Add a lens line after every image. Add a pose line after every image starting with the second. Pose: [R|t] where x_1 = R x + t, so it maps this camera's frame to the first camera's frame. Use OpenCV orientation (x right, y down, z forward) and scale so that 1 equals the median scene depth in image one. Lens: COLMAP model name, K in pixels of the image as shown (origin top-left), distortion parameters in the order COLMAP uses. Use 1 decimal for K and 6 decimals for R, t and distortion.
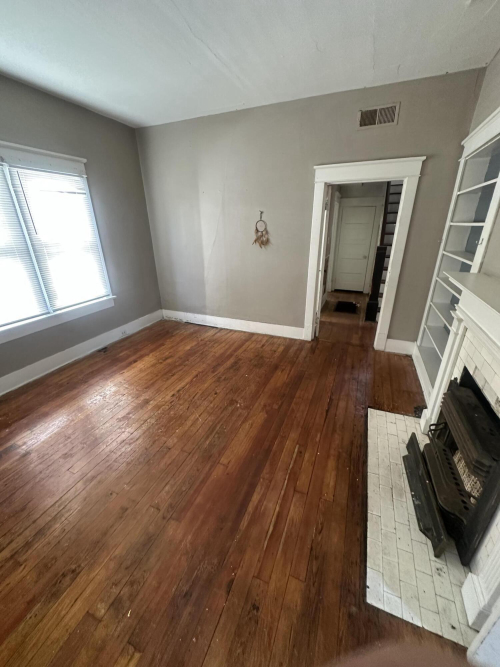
lens RADIAL K [[267.1, 0, 250.0], [0, 267.1, 333.5], [0, 0, 1]] dist [-0.004173, 0.000407]
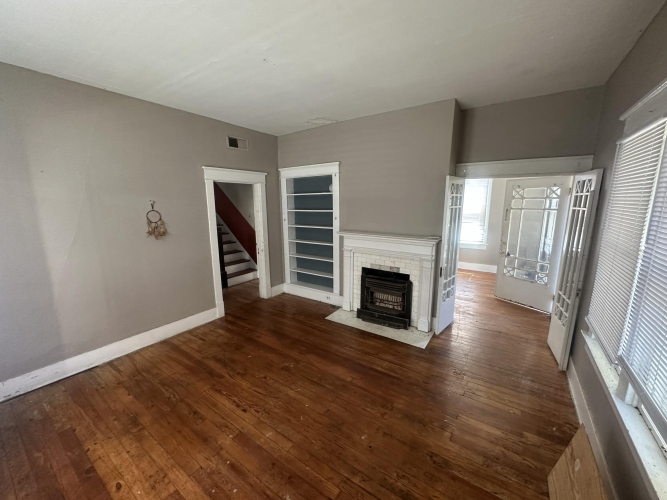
lens RADIAL K [[267.1, 0, 333.5], [0, 267.1, 250.0], [0, 0, 1]] dist [-0.004173, 0.000407]
pose [[0.204594, -0.163821, 0.965041, -0.758436], [0.379475, 0.922069, 0.076075, -0.149262], [-0.902297, 0.350644, 0.250816, 0.292813]]
